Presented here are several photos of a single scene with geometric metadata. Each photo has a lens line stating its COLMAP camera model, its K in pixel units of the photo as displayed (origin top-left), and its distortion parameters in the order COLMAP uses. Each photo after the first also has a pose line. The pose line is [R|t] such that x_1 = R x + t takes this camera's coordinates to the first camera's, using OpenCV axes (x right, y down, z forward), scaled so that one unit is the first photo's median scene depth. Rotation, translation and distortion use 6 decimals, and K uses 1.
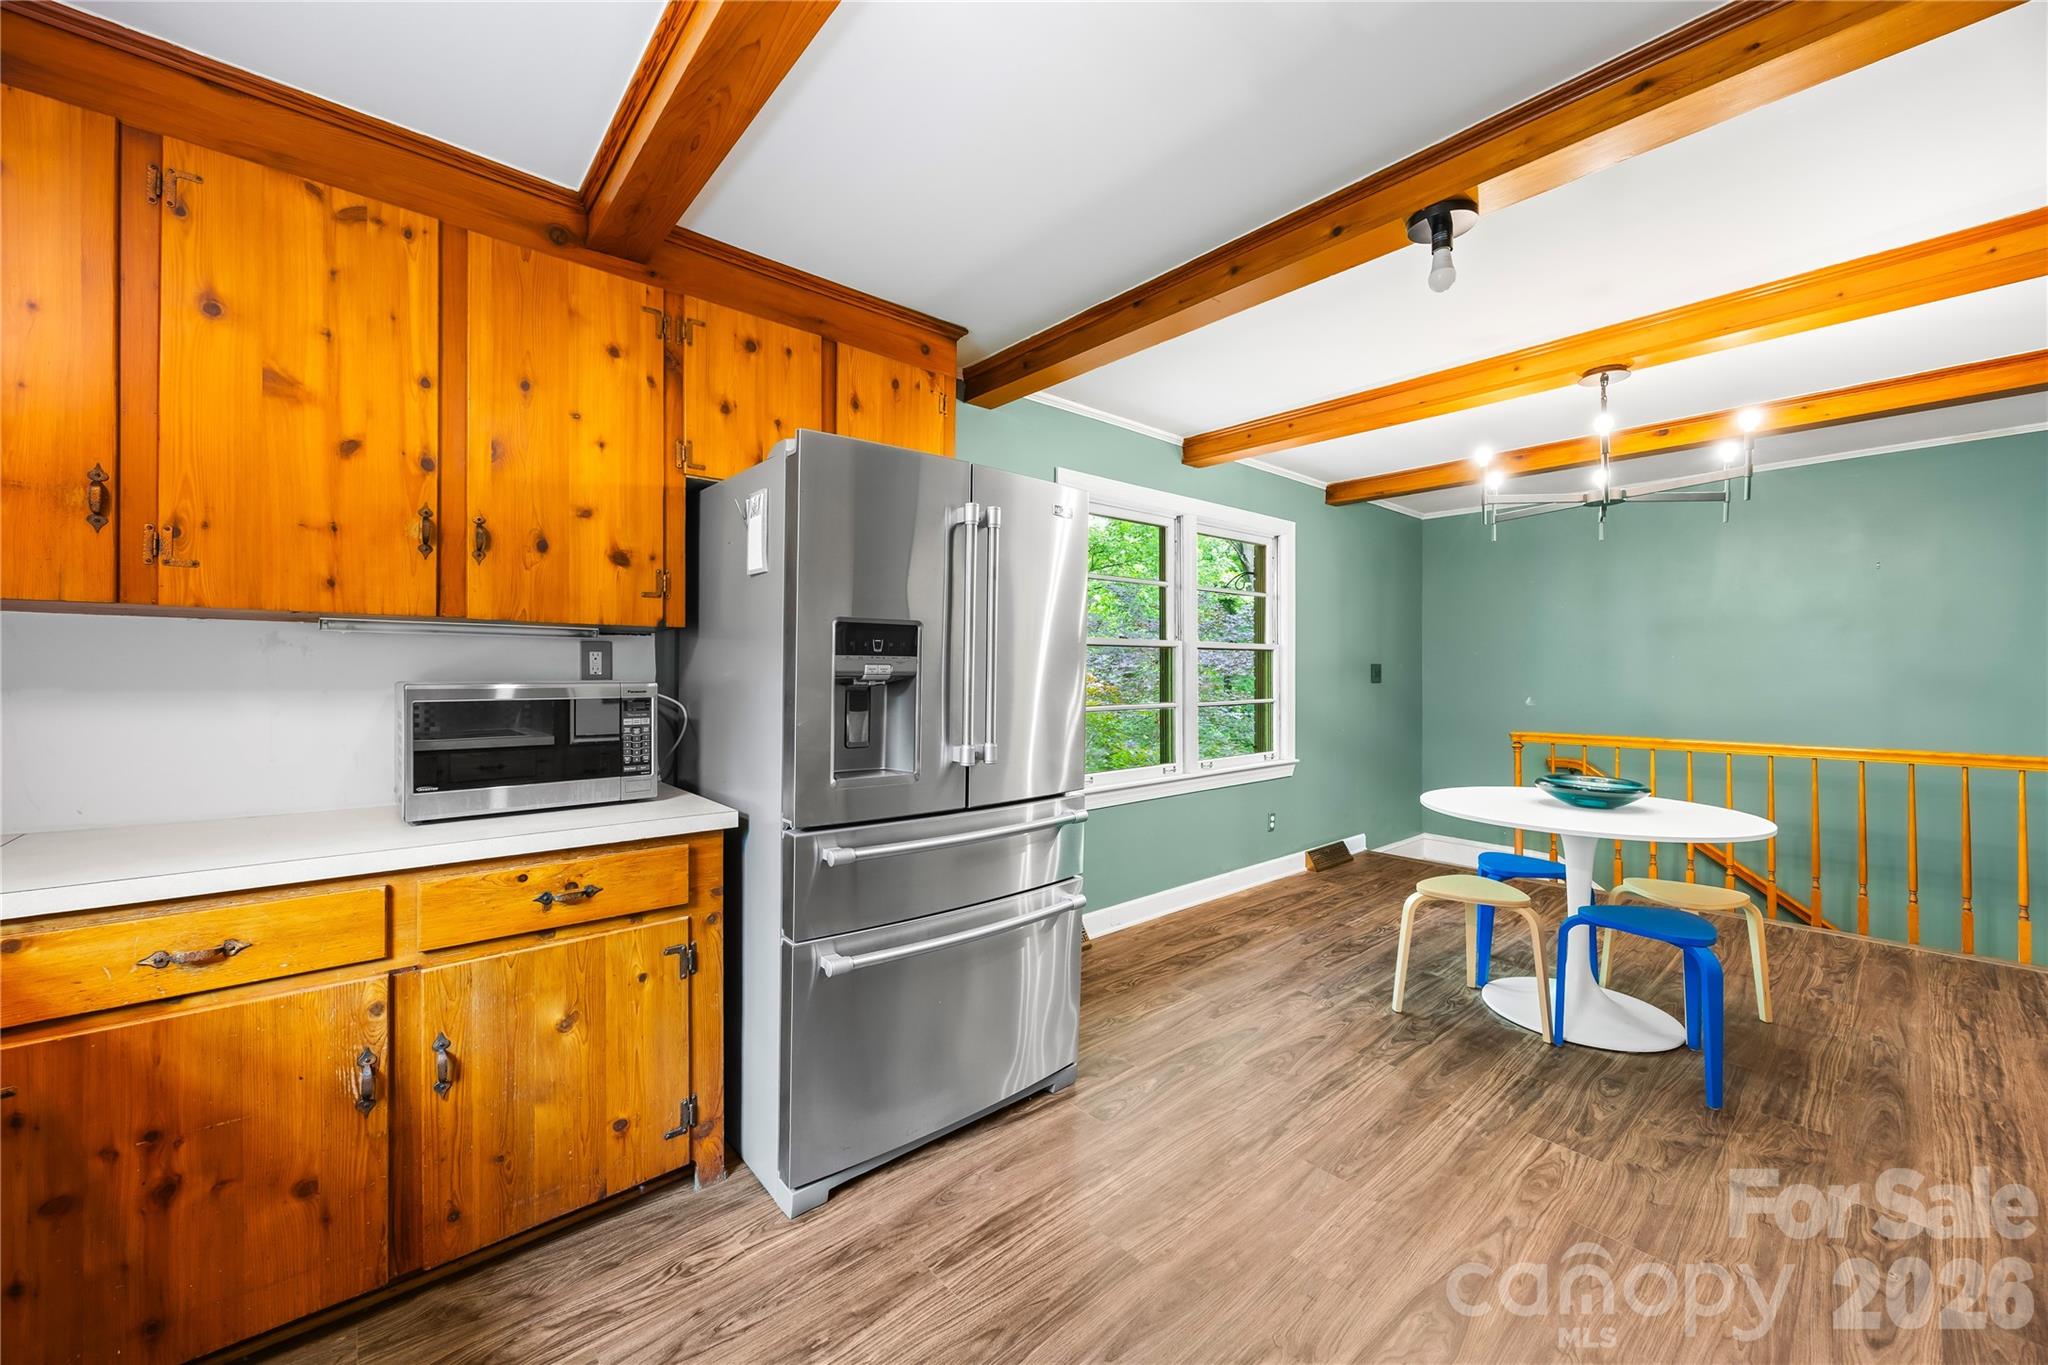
lens RADIAL K [[786.4, 0, 1028.3], [0, 786.4, 671.8], [0, 0, 1]] dist [0.001240, 0.000045]
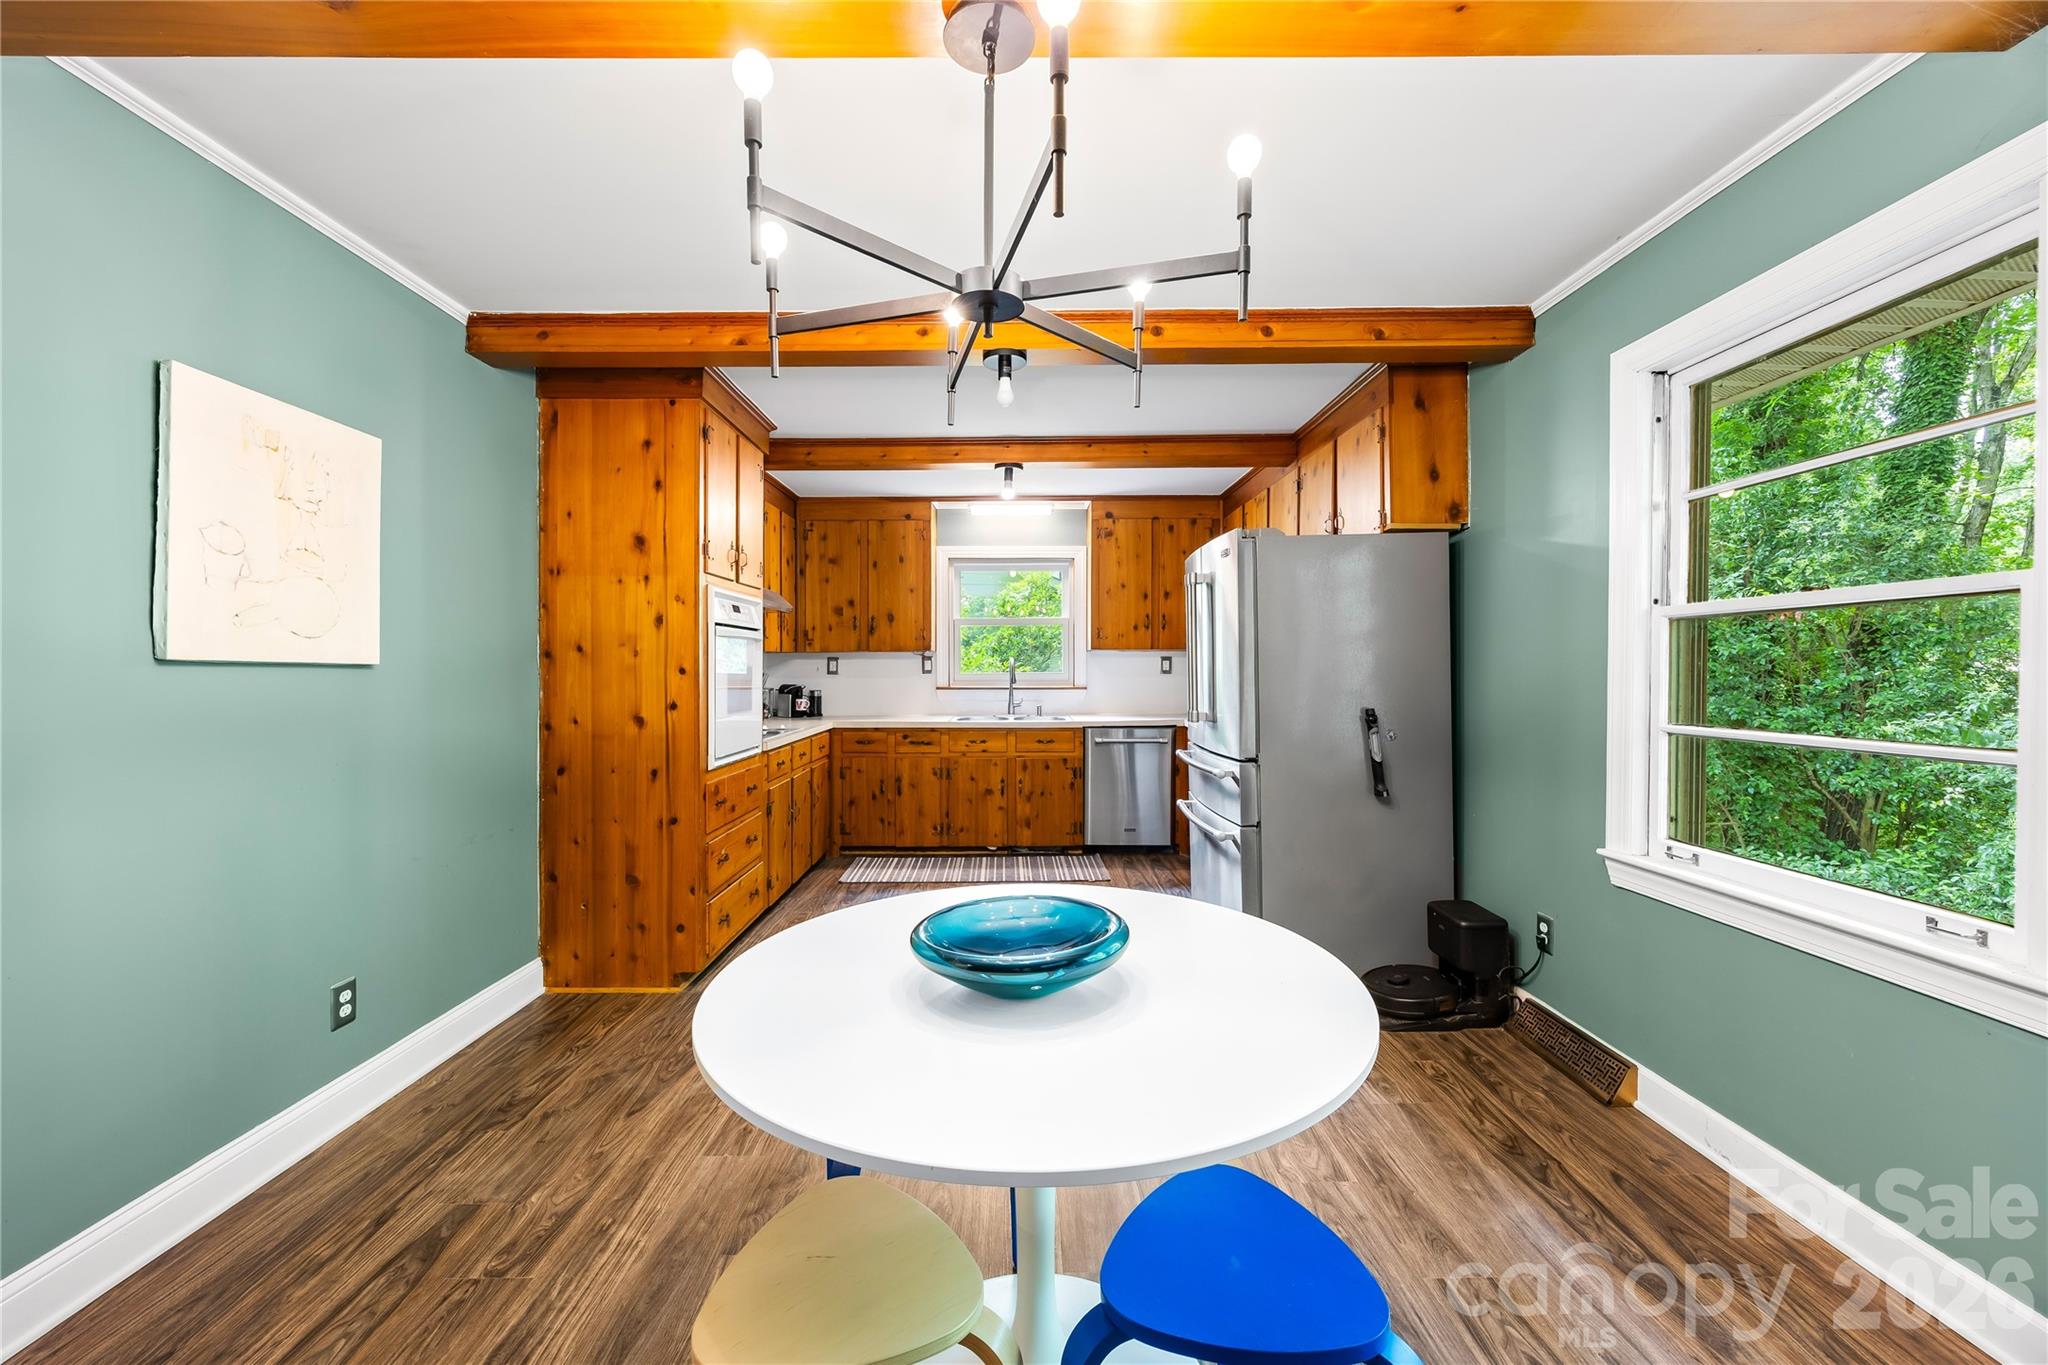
lens RADIAL K [[795.8, 0, 1005.6], [0, 795.8, 675.7], [0, 0, 1]] dist [0.000171, 0.000055]
pose [[-0.669665, 0.008351, -0.742616, 1.599765], [0.004987, 0.999965, 0.006748, 0.002741], [0.742646, 0.000816, -0.669683, 1.972118]]
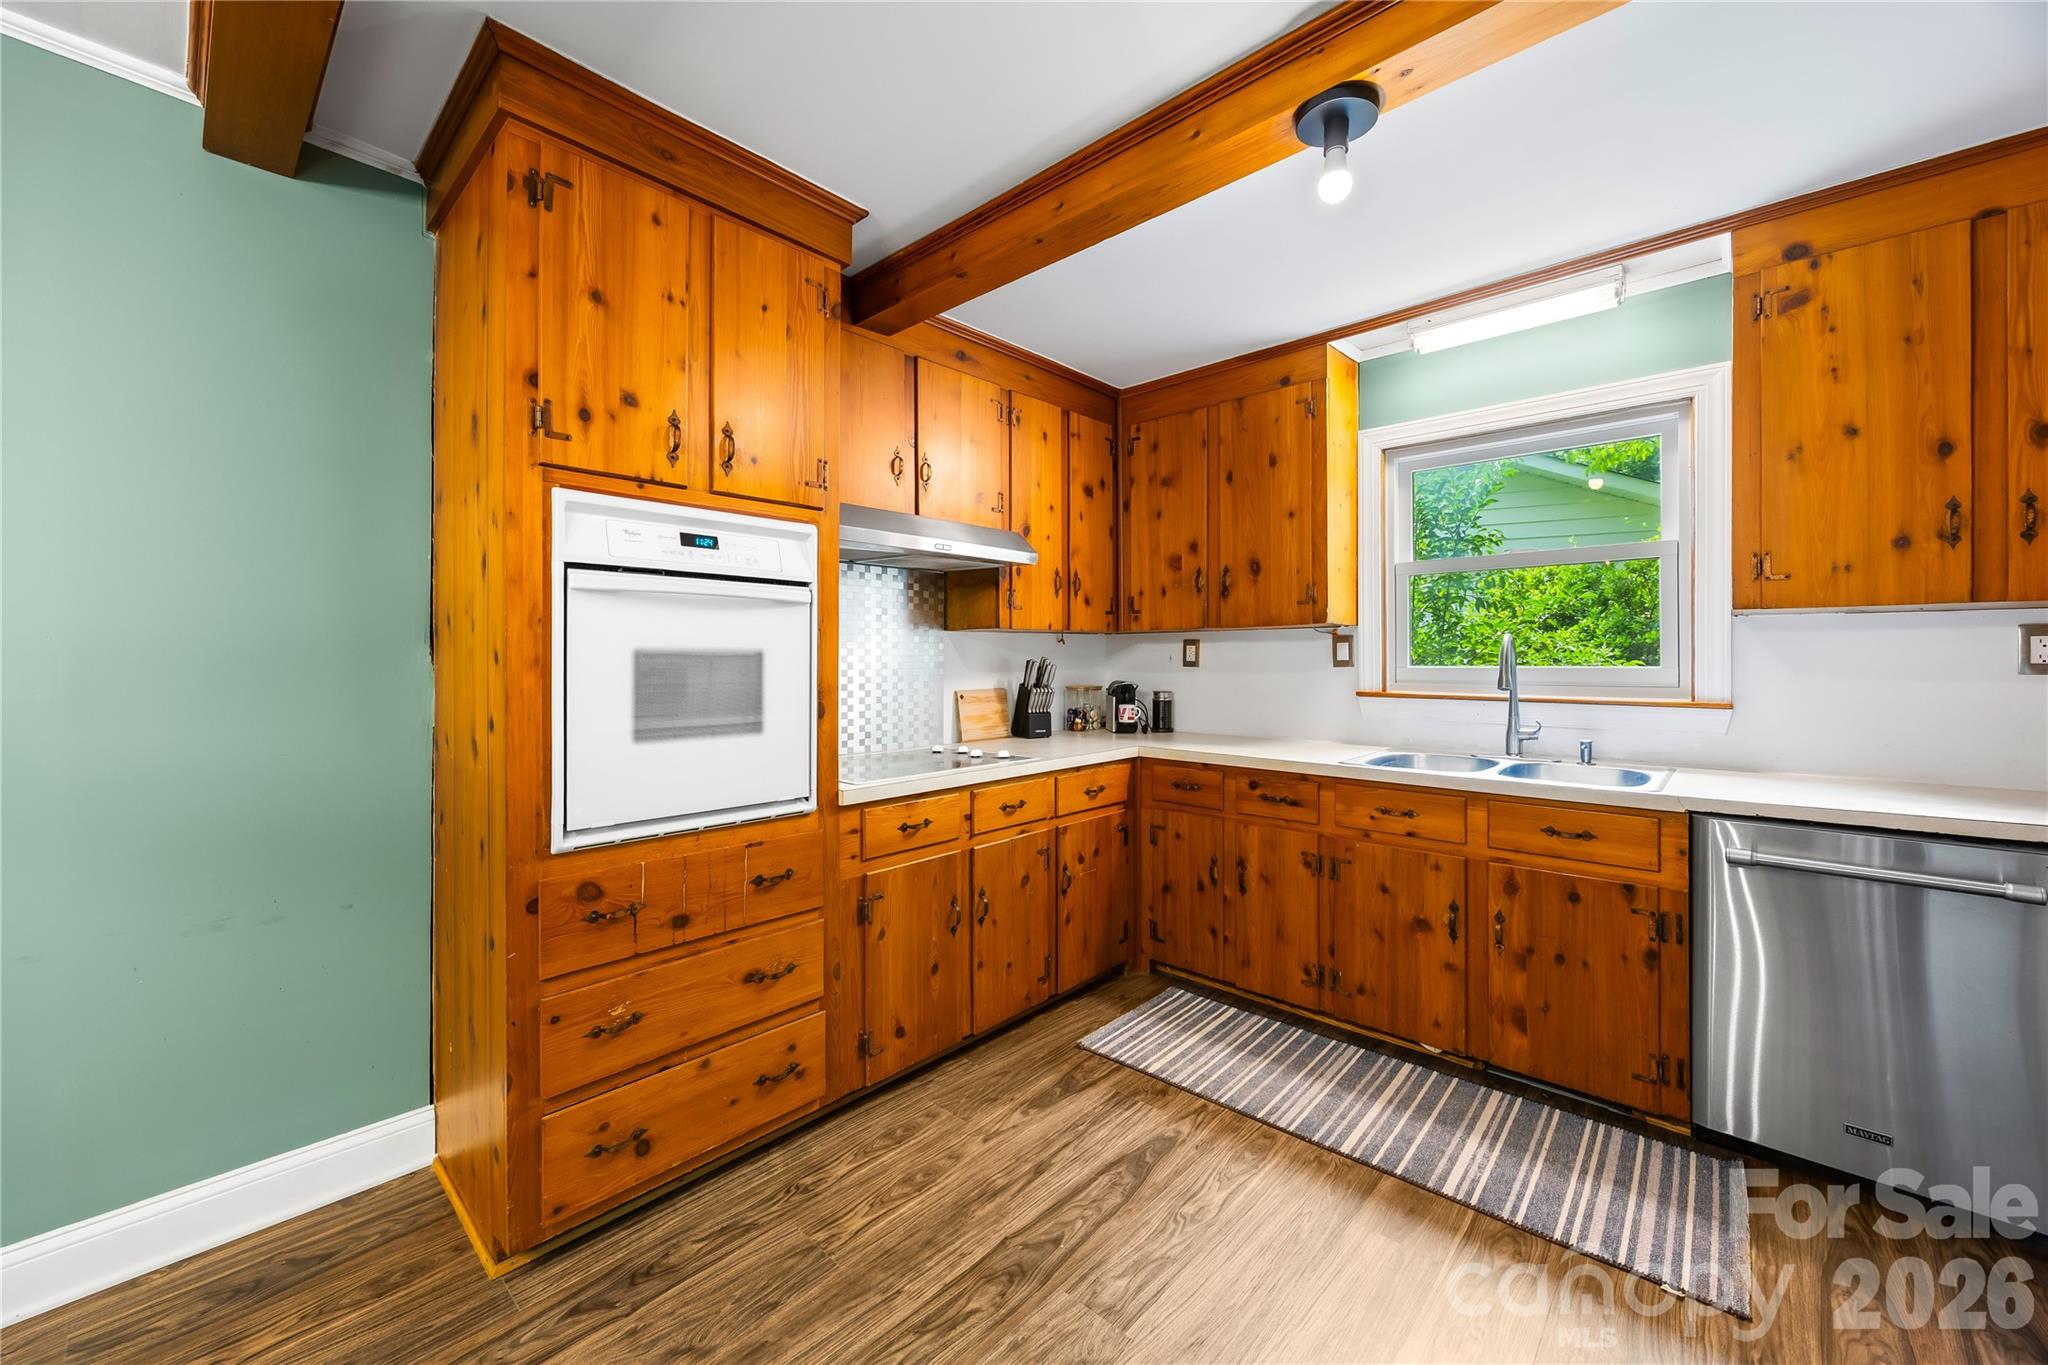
lens RADIAL K [[789.8, 0, 1014.6], [0, 789.8, 653.1], [0, 0, 1]] dist [-0.000678, 0.000226]
pose [[-0.994898, -0.002409, -0.100859, 0.362288], [-0.001284, 0.999936, -0.011216, 0.004225], [0.100880, -0.011030, -0.994837, 1.274249]]
